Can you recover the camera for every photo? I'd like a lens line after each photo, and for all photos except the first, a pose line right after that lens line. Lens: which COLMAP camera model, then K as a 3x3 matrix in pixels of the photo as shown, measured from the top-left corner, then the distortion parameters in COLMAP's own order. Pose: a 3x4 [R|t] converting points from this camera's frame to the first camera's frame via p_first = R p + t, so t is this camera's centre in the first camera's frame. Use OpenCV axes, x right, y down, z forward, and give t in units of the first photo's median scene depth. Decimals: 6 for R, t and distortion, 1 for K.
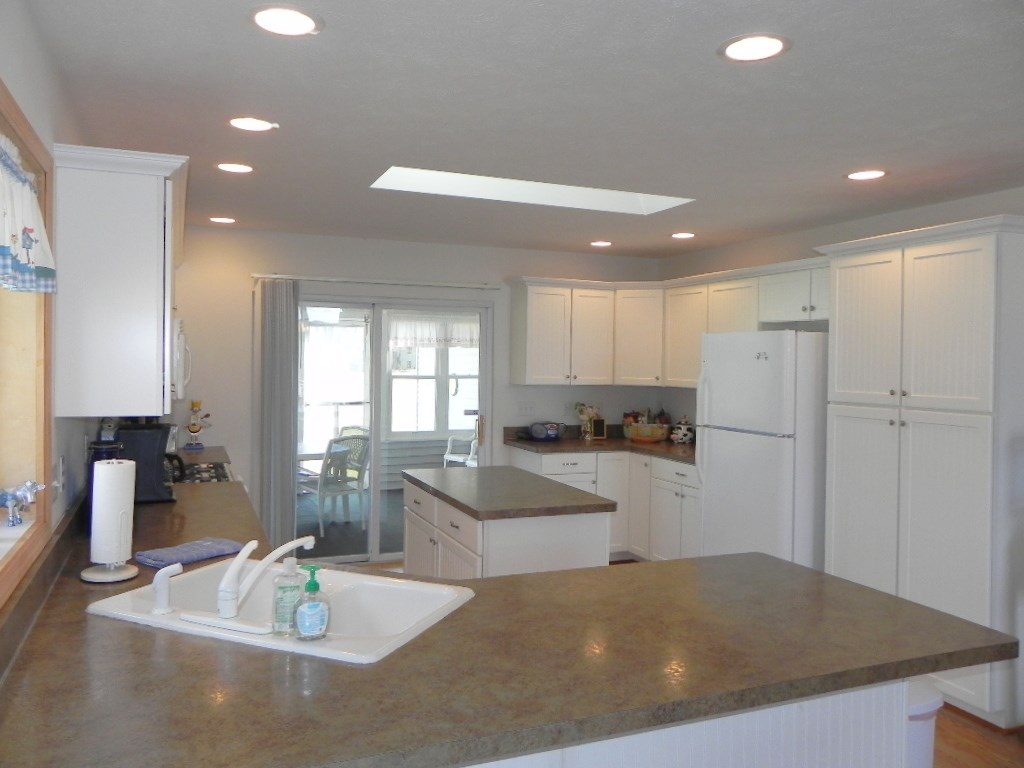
lens RADIAL K [[791.2, 0, 514.4], [0, 791.2, 395.4], [0, 0, 1]] dist [0.000363, 0.000380]
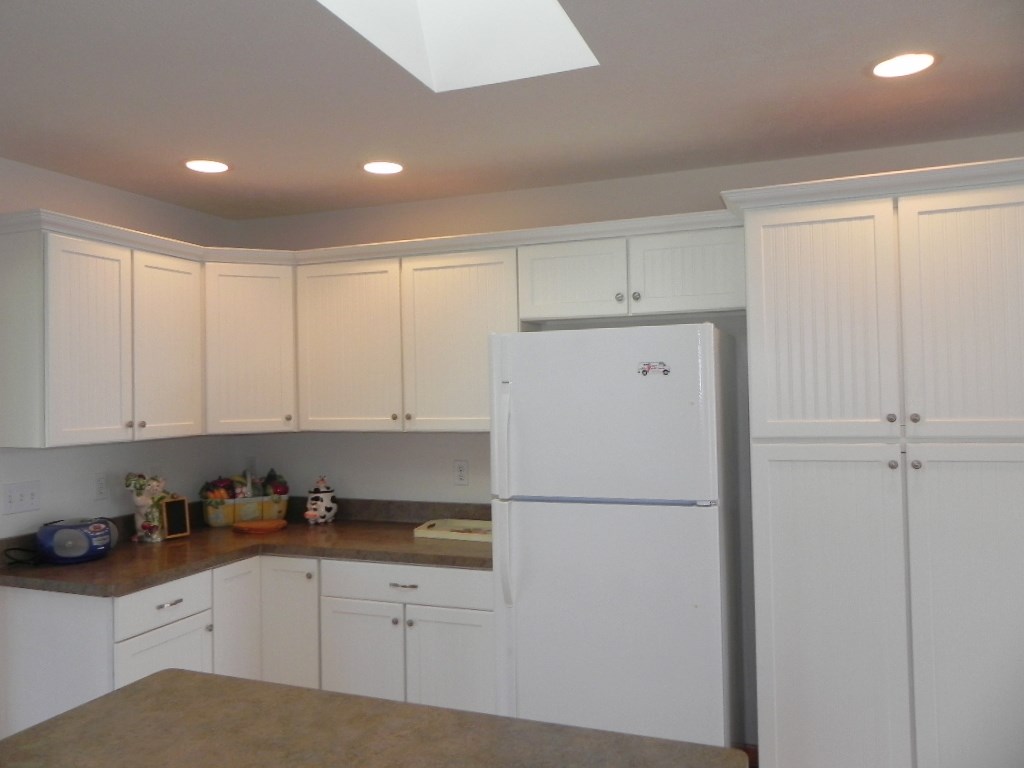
lens RADIAL K [[803.2, 0, 489.4], [0, 803.2, 381.4], [0, 0, 1]] dist [0.007127, 0.003728]
pose [[0.701465, -0.020389, 0.712412, -0.133203], [0.060808, 0.997658, -0.031320, -0.020780], [-0.710105, 0.065290, 0.701062, 0.476231]]
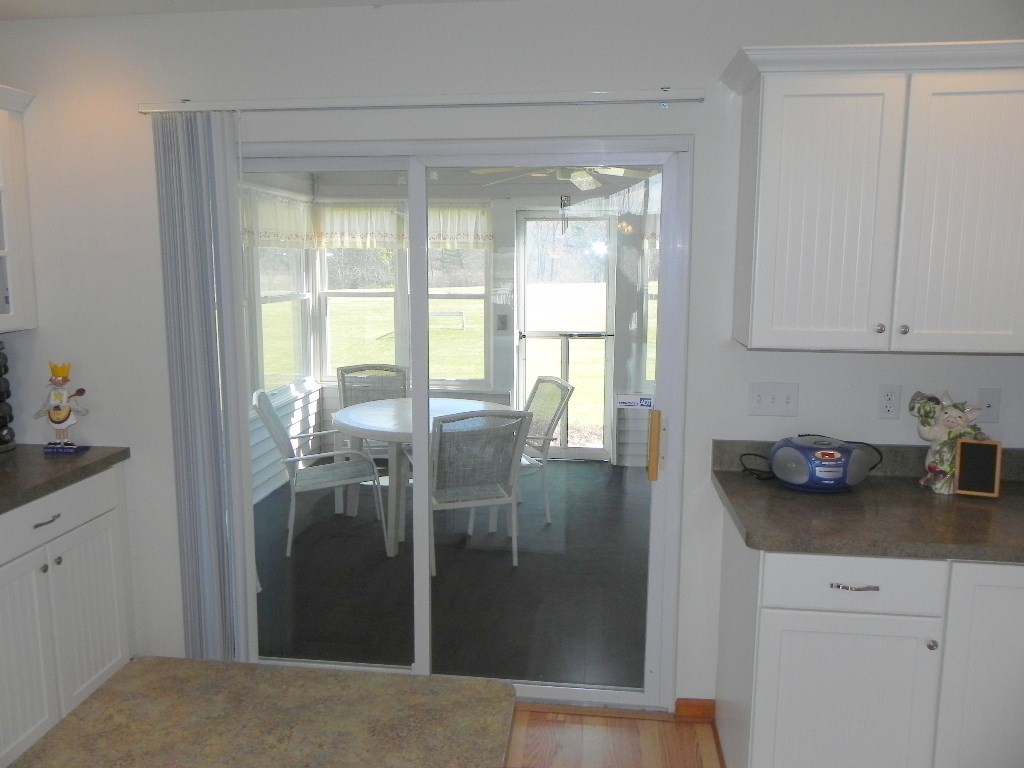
lens RADIAL K [[773.2, 0, 510.0], [0, 773.2, 375.7], [0, 0, 1]] dist [0.000527, 0.003557]
pose [[0.870685, 0.062659, -0.487834, 0.092914], [-0.013180, 0.994468, 0.104208, -0.036283], [0.491664, -0.084303, 0.866694, 0.603066]]
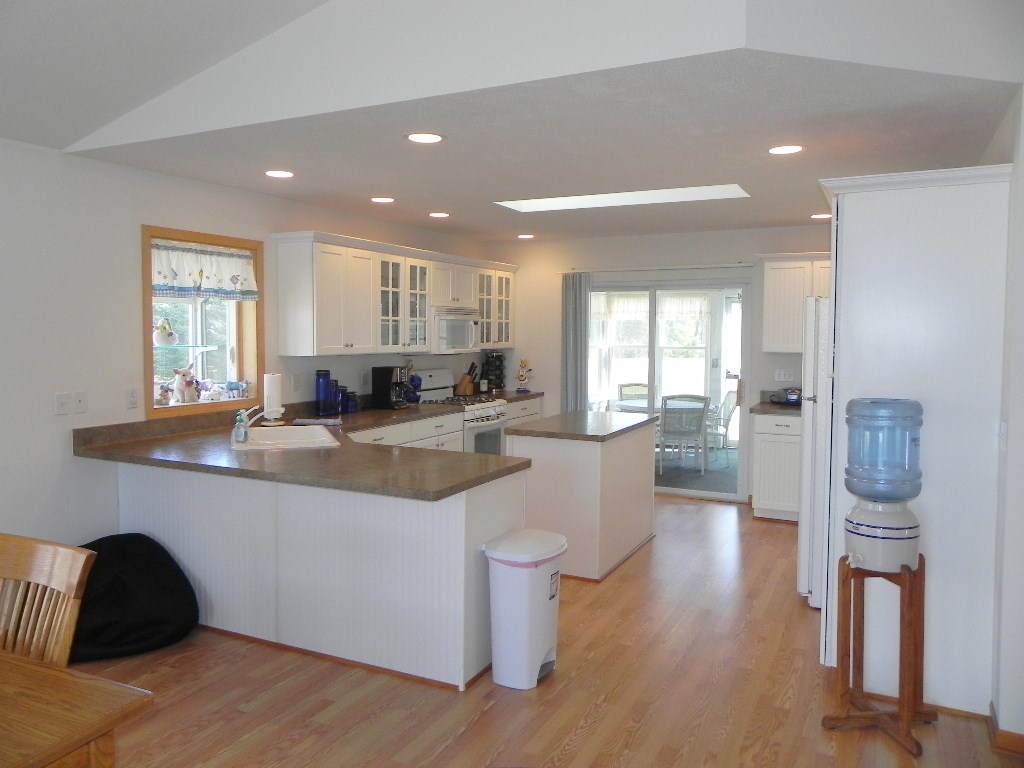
lens RADIAL K [[791.2, 0, 514.4], [0, 791.2, 395.4], [0, 0, 1]] dist [0.000363, 0.000380]
pose [[0.653154, 0.050027, -0.755571, 0.609863], [-0.028183, 0.998730, 0.041764, 0.010295], [0.756700, -0.005984, 0.653734, 0.014692]]
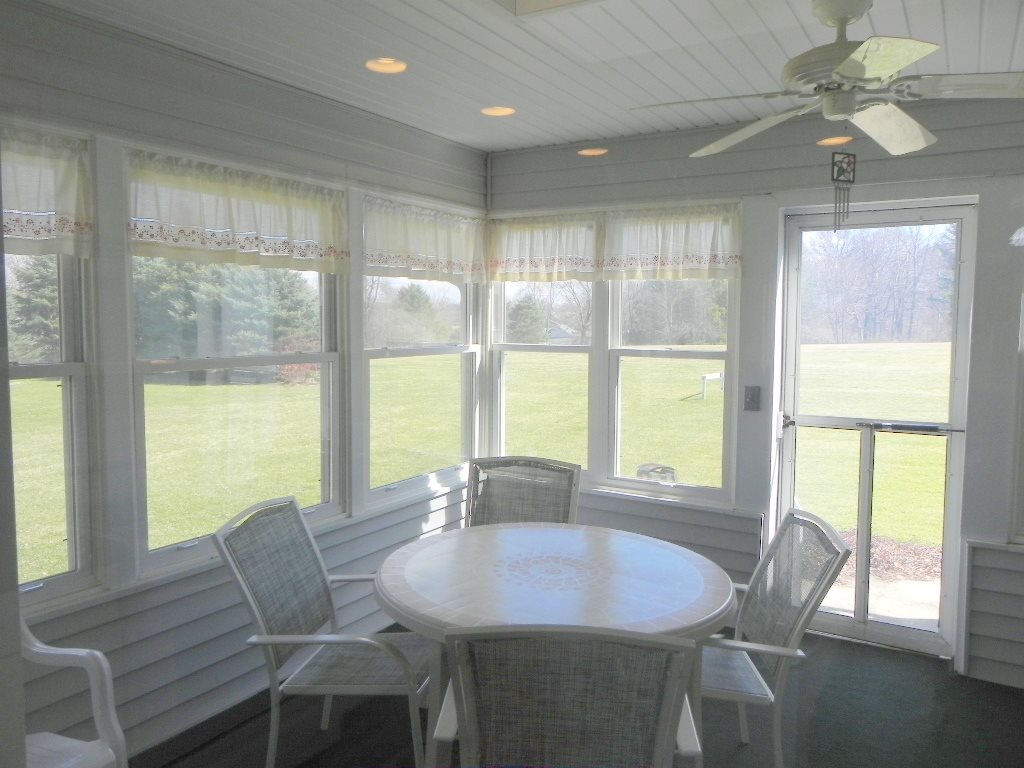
lens RADIAL K [[773.2, 0, 510.0], [0, 773.2, 375.7], [0, 0, 1]] dist [0.000527, 0.003557]
pose [[0.589591, 0.053142, -0.805952, -0.032323], [-0.032084, 0.998587, 0.042373, -0.037925], [0.807065, 0.000876, 0.590462, 0.957235]]
